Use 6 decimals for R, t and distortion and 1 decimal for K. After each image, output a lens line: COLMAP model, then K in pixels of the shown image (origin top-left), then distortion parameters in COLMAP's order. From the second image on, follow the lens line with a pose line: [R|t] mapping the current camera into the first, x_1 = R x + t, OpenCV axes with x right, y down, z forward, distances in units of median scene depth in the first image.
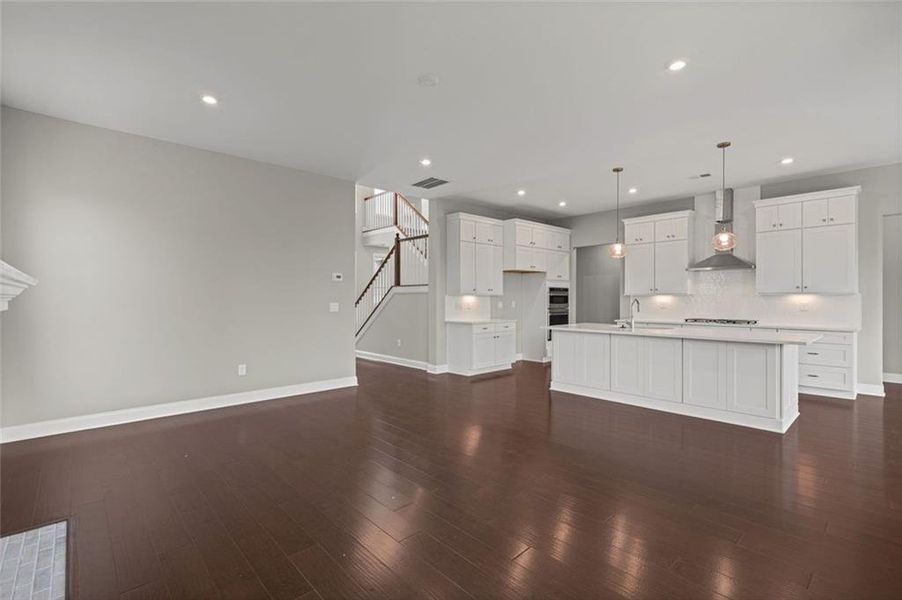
lens RADIAL K [[411.7, 0, 440.8], [0, 411.7, 299.4], [0, 0, 1]] dist [-0.000555, 0.000007]
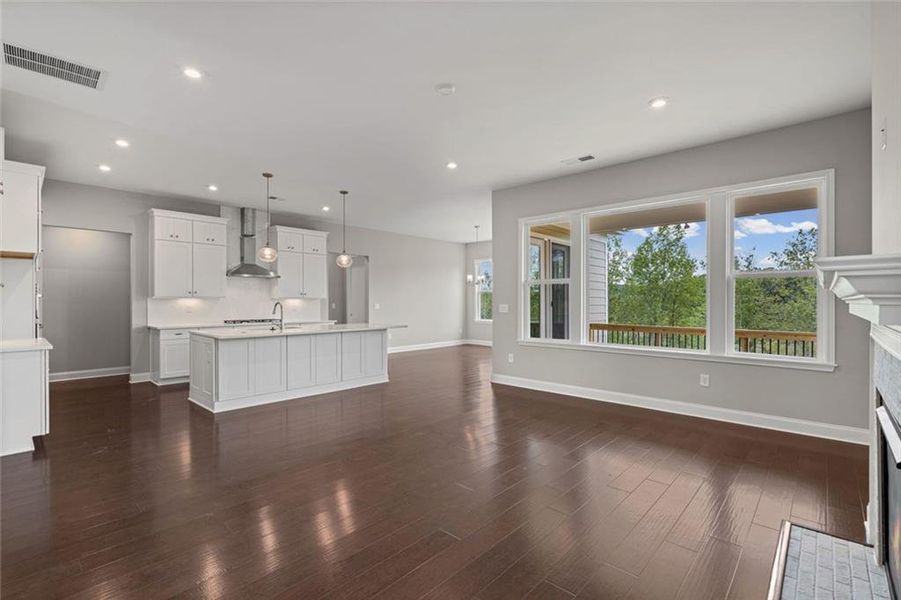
lens RADIAL K [[411.2, 0, 440.3], [0, 411.2, 299.4], [0, 0, 1]] dist [-0.000555, 0.000007]
pose [[-0.088075, 0.006264, 0.996094, -0.539013], [0.004215, 0.999974, -0.005916, 0.000630], [-0.996105, 0.003677, -0.088099, 0.574543]]
